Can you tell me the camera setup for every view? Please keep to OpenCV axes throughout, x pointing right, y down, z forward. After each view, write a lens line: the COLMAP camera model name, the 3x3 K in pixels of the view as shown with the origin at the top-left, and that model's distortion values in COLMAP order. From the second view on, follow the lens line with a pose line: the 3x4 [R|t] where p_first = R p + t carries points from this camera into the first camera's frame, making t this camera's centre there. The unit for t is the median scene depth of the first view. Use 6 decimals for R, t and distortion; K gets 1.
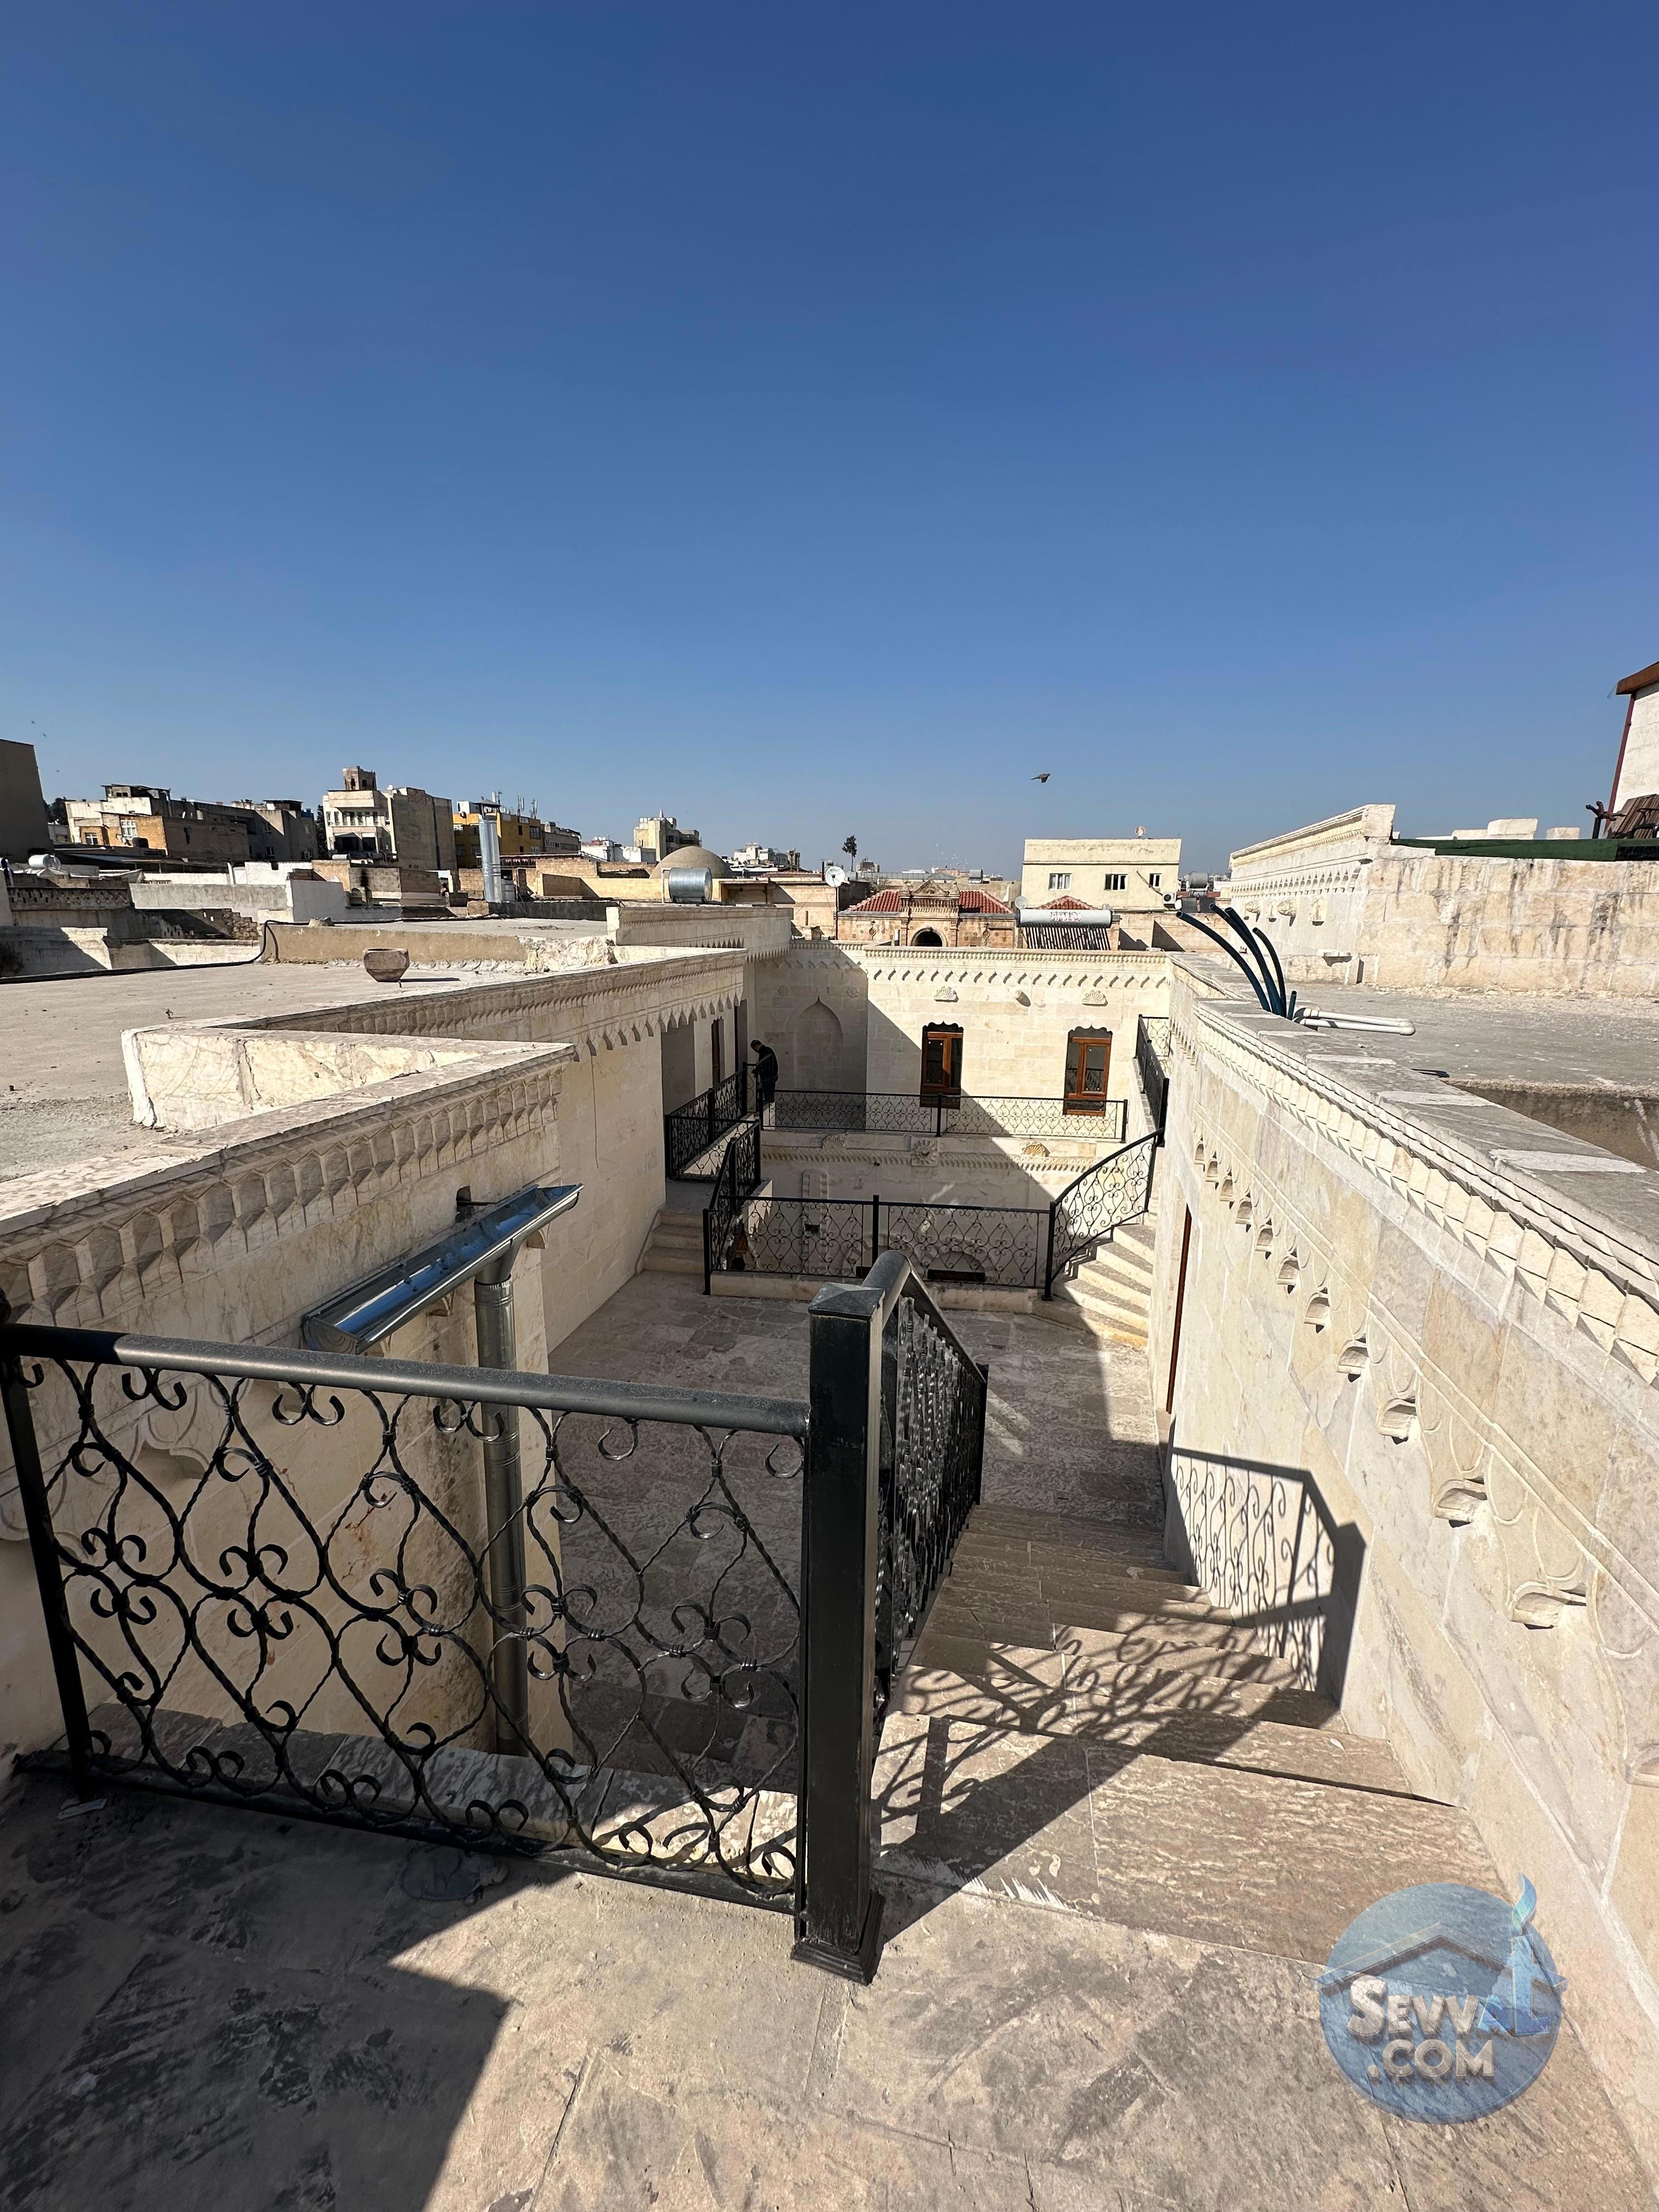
lens RADIAL K [[882.8, 0, 826.5], [0, 882.8, 1106.9], [0, 0, 1]] dist [-0.002477, 0.000745]
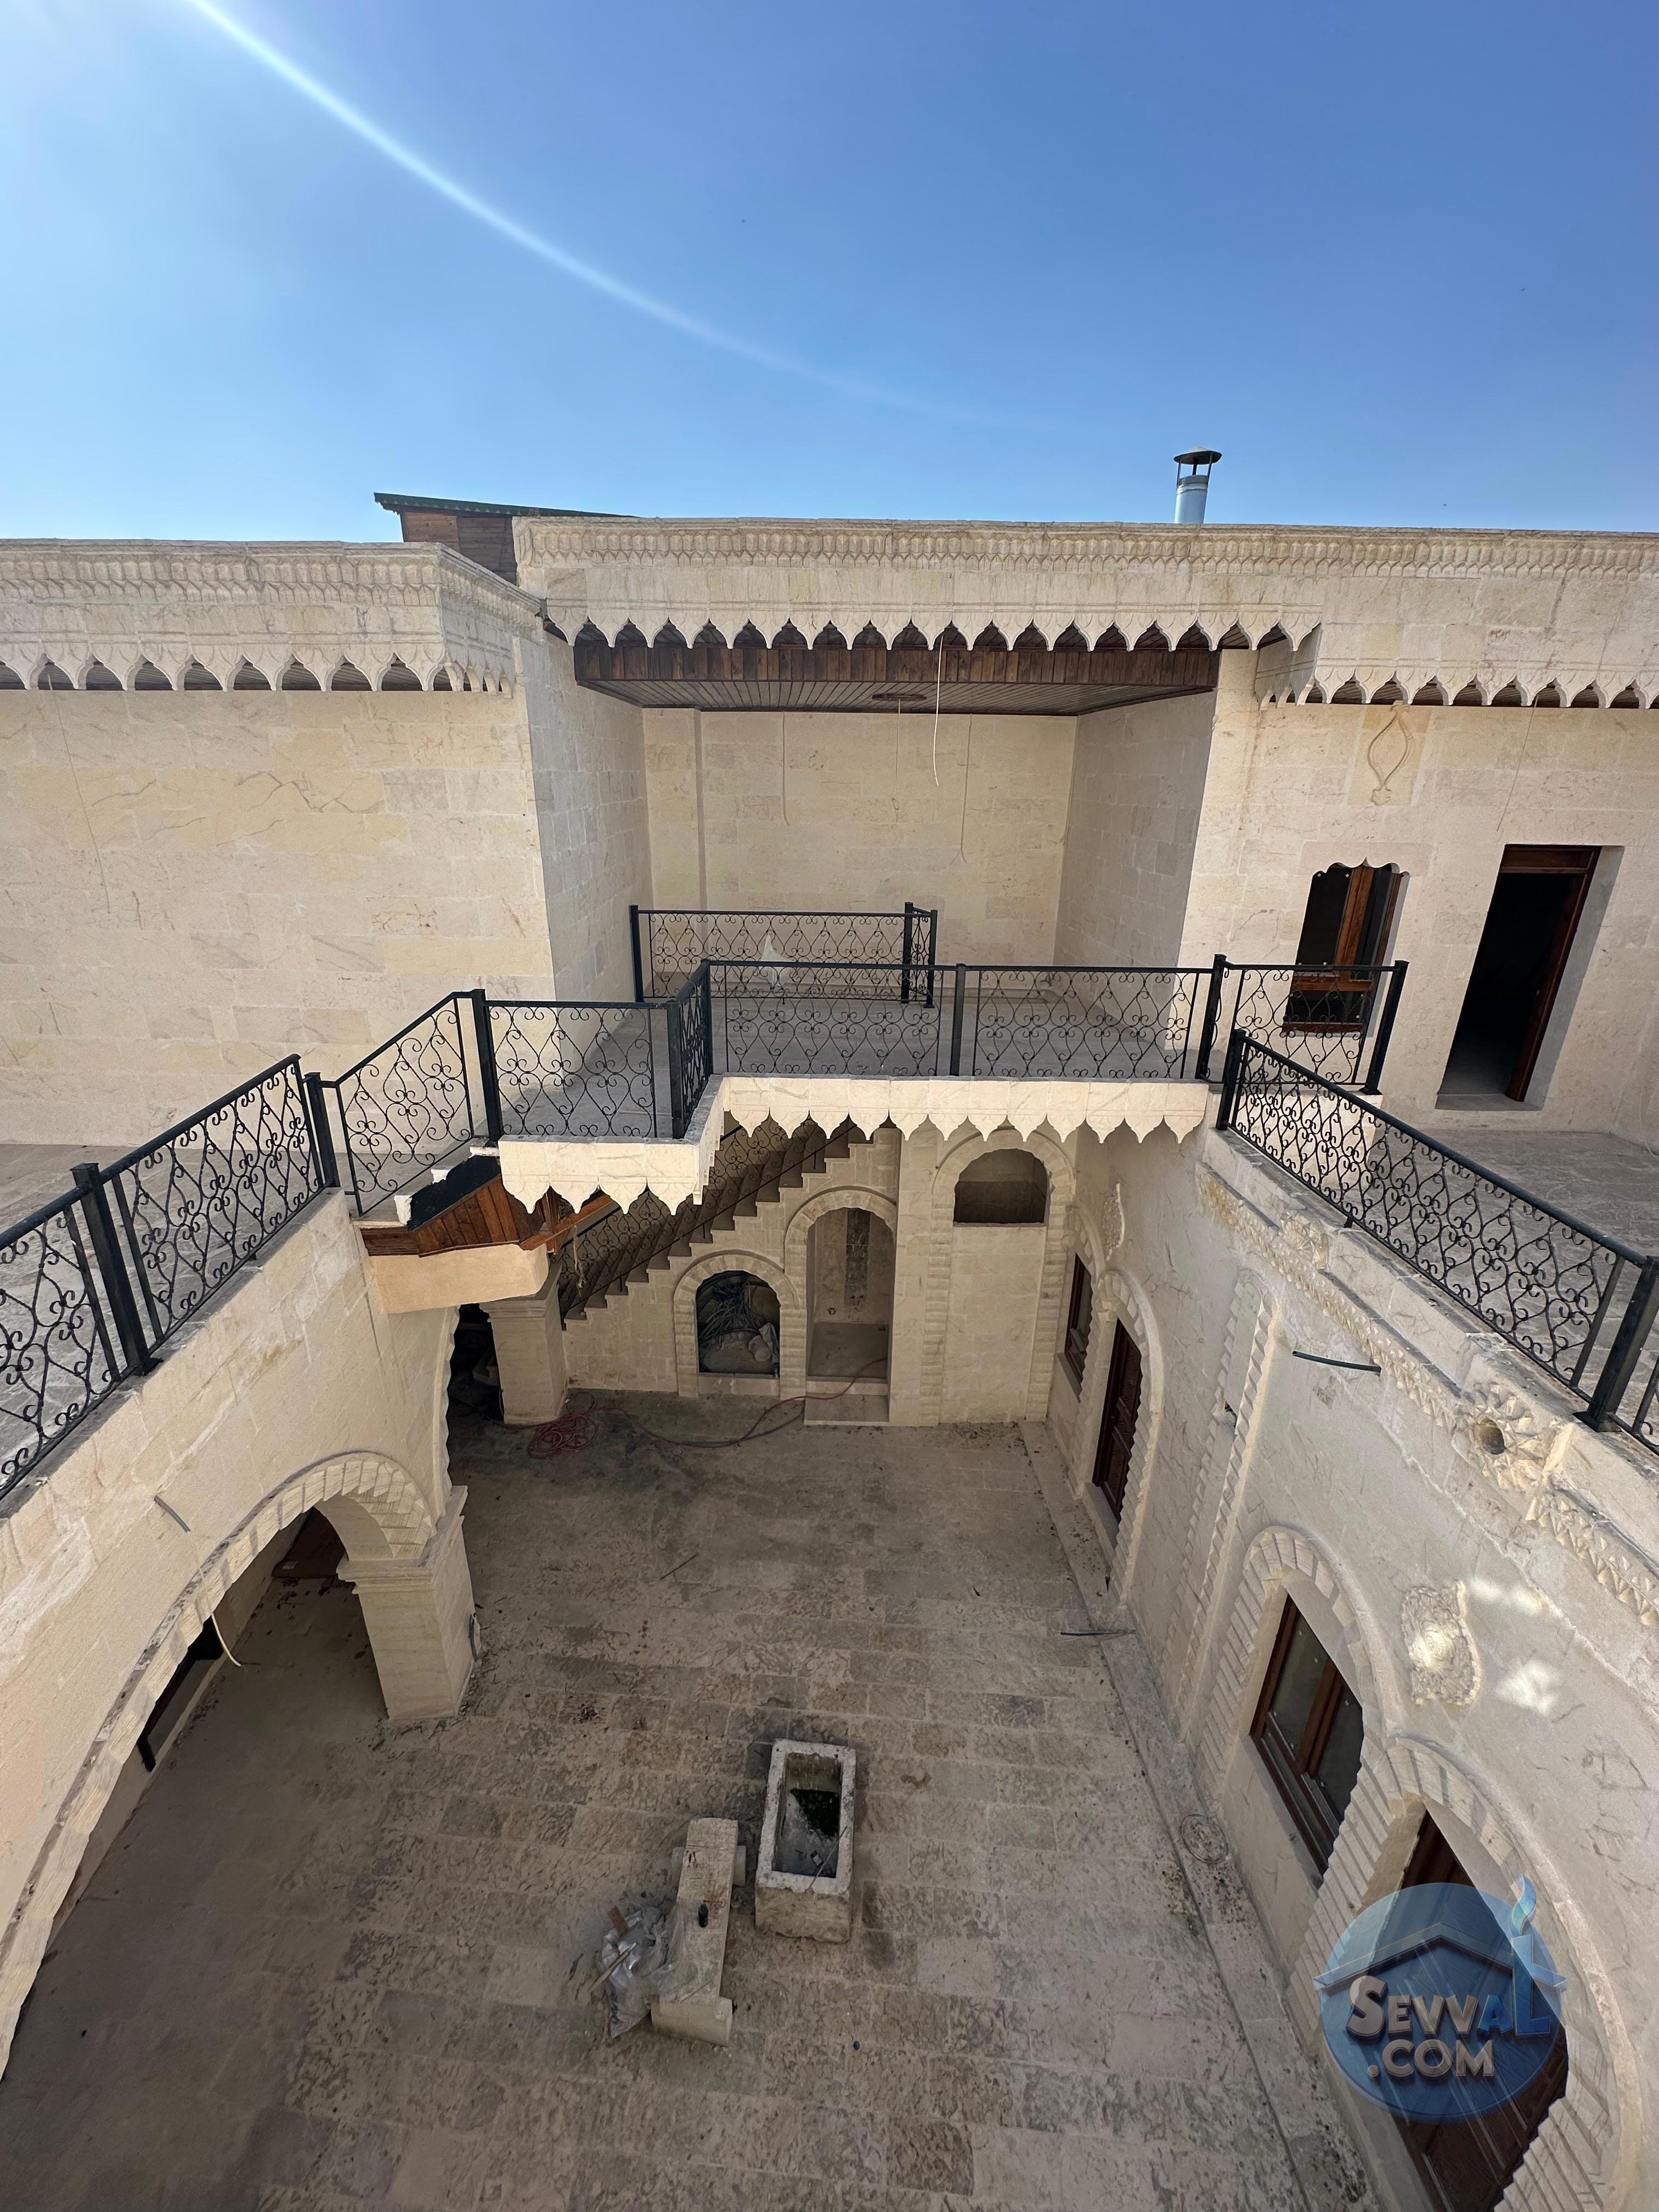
lens RADIAL K [[882.8, 0, 827.9], [0, 882.8, 1102.0], [0, 0, 1]] dist [-0.002477, 0.000745]
pose [[0.172212, 0.336398, -0.925840, 0.262403], [-0.226295, 0.928255, 0.295183, -0.064075], [0.958715, 0.158679, 0.235982, 0.698211]]
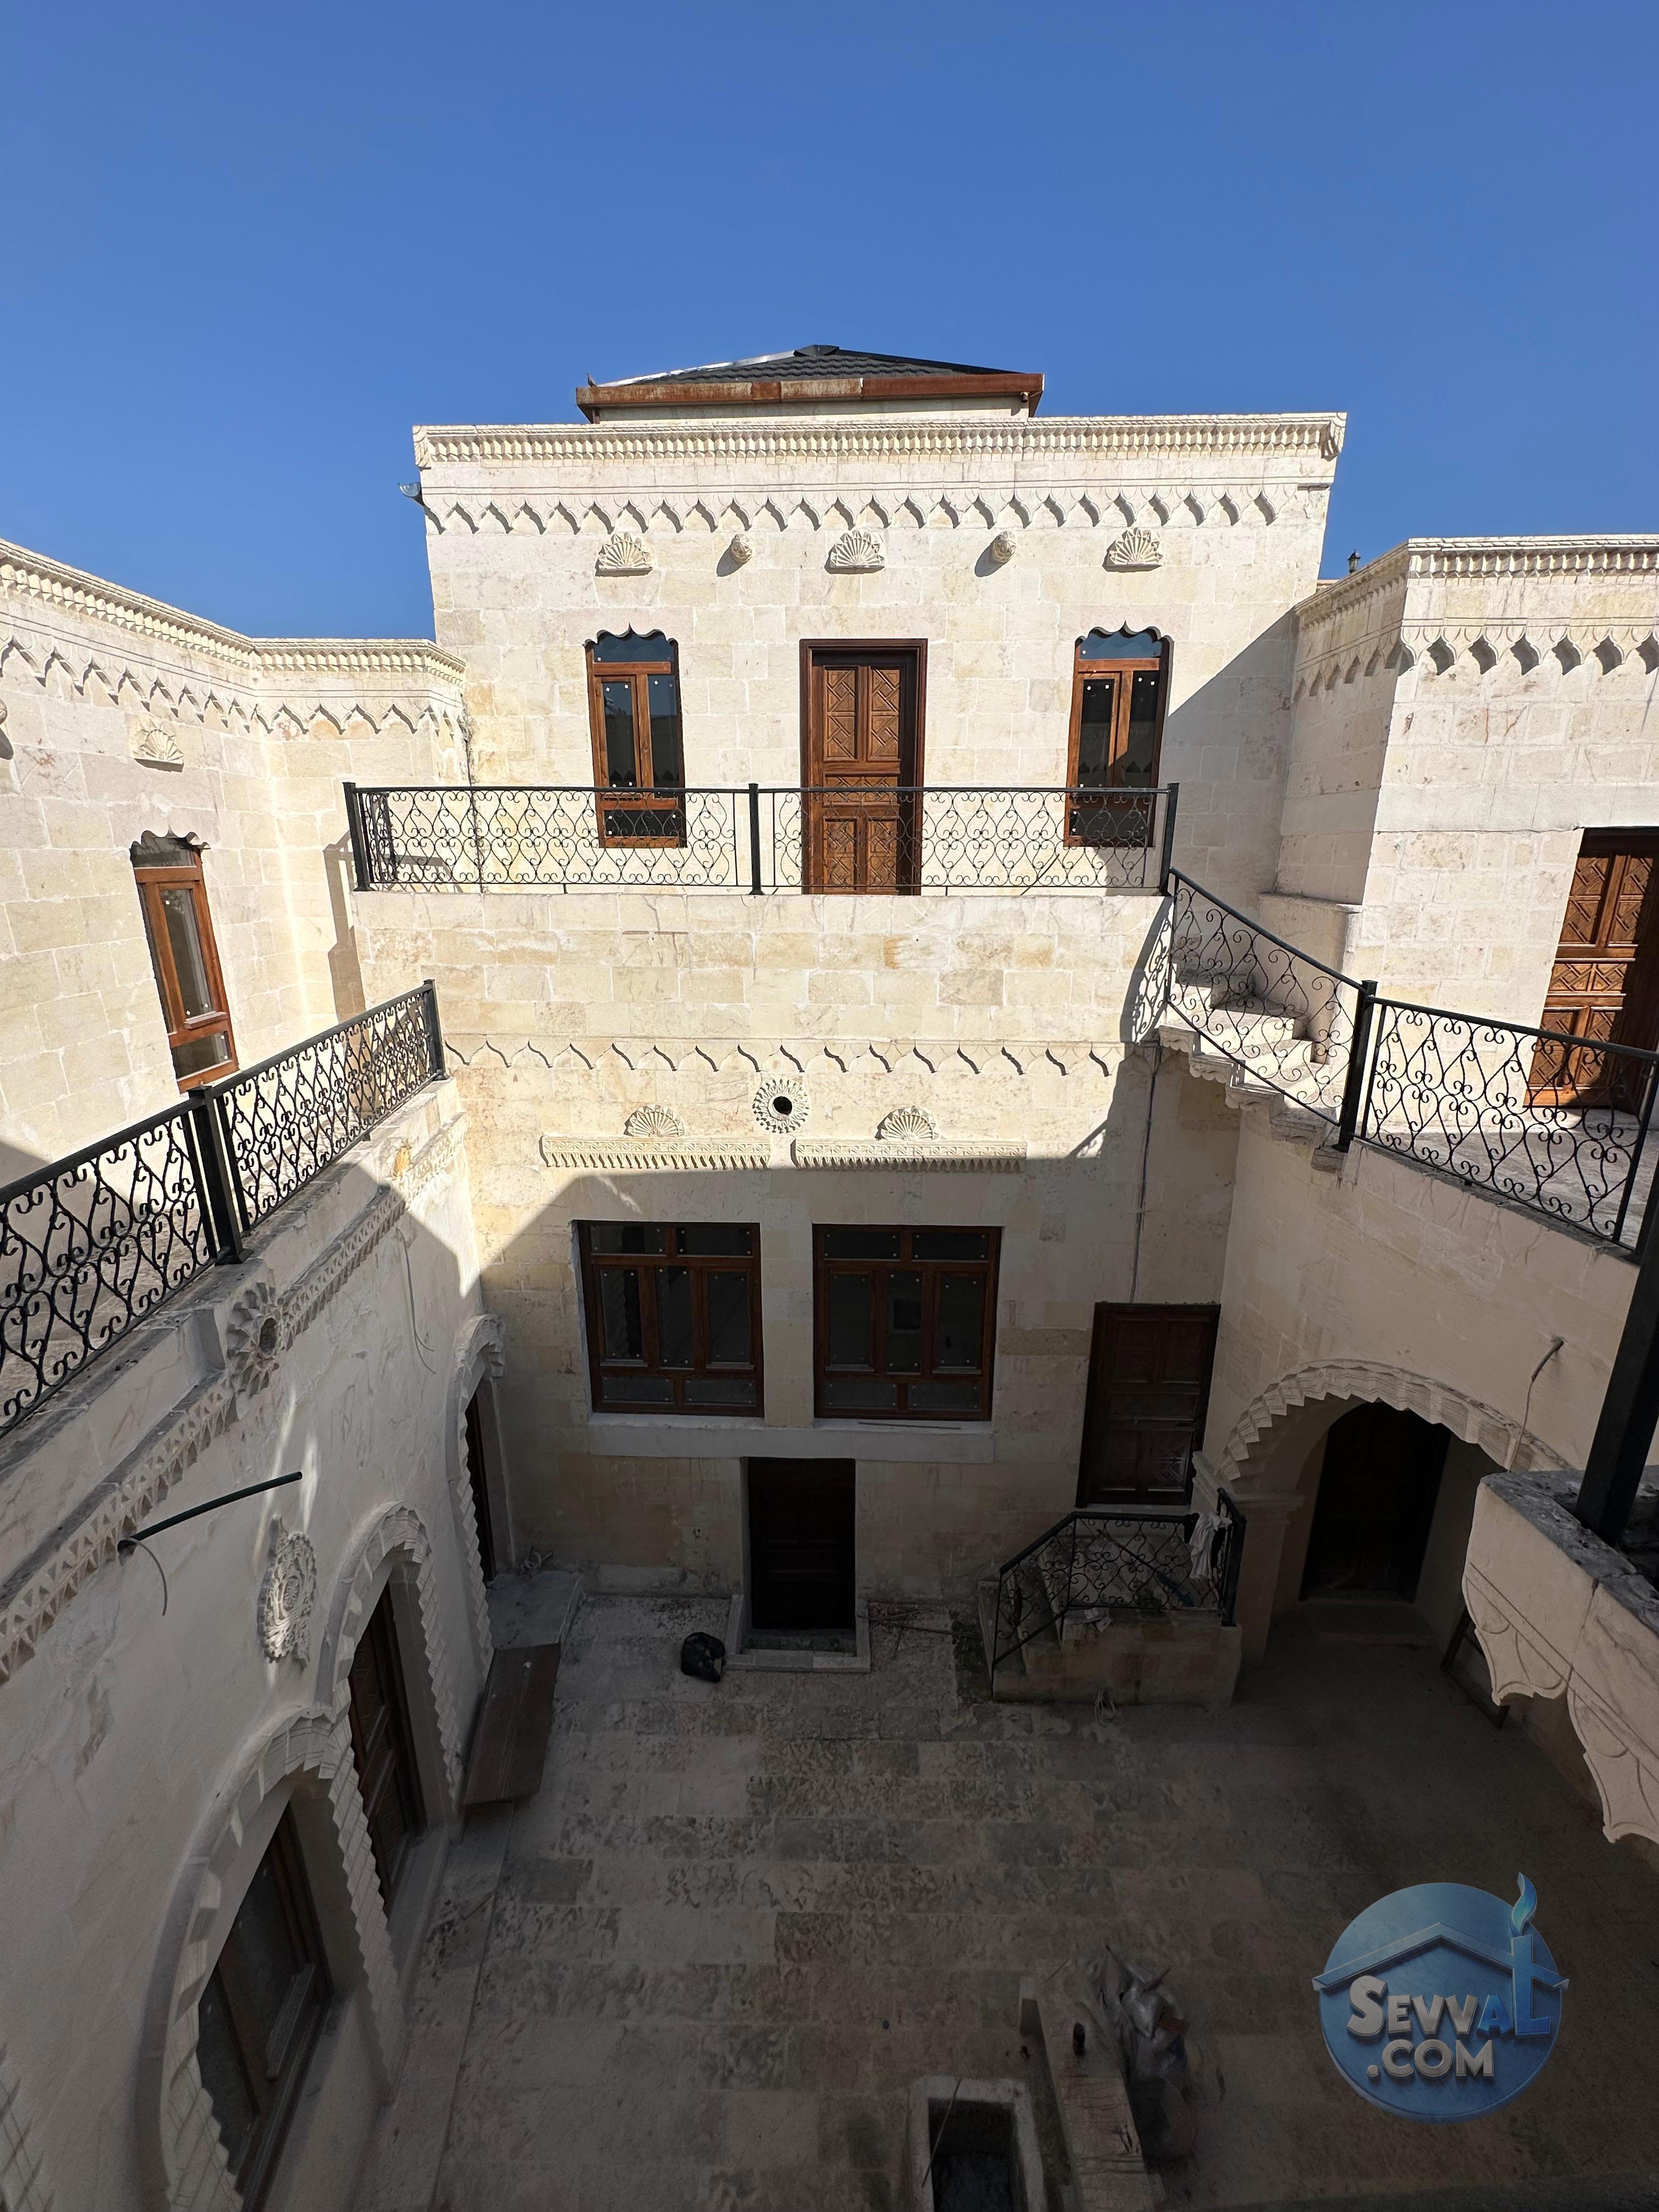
lens RADIAL K [[882.8, 0, 829.8], [0, 882.8, 1103.9], [0, 0, 1]] dist [-0.002477, 0.000745]
pose [[-0.236682, -0.277002, 0.931264, -0.121524], [0.211807, 0.920734, 0.327700, -0.049095], [-0.948219, 0.274809, -0.159250, 0.822026]]
